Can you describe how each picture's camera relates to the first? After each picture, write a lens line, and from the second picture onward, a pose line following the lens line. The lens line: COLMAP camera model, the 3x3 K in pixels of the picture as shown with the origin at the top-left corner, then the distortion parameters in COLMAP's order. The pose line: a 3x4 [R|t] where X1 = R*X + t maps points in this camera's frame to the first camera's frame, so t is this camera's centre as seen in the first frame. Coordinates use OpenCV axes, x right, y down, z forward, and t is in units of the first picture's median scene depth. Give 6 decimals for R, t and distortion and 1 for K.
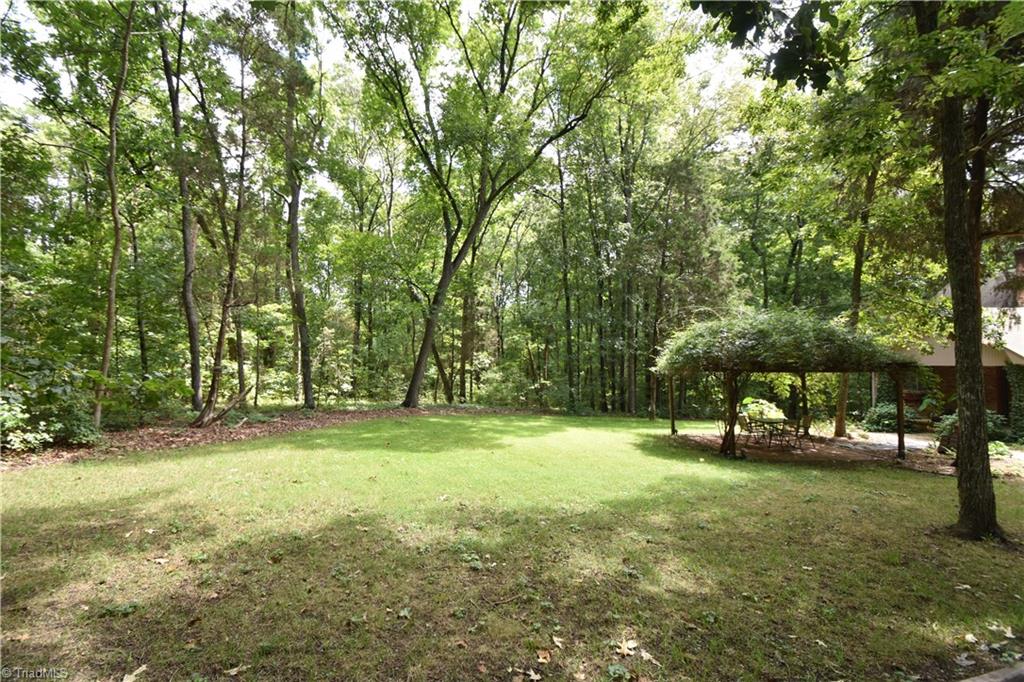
lens RADIAL K [[450.8, 0, 512.8], [0, 450.8, 340.3], [0, 0, 1]] dist [-0.001483, -0.000829]
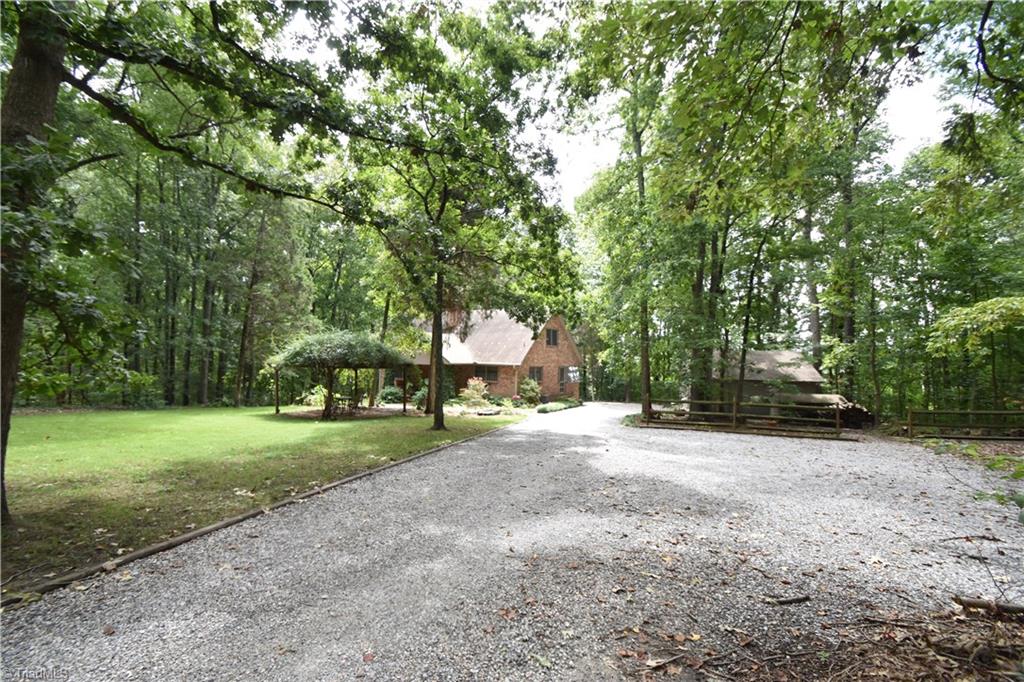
lens RADIAL K [[450.8, 0, 512.7], [0, 450.8, 342.1], [0, 0, 1]] dist [-0.001483, -0.000829]
pose [[0.538725, 0.046026, 0.841223, -0.424545], [-0.062110, 0.997959, -0.014826, -0.032716], [-0.840189, -0.044261, 0.540485, -0.336865]]
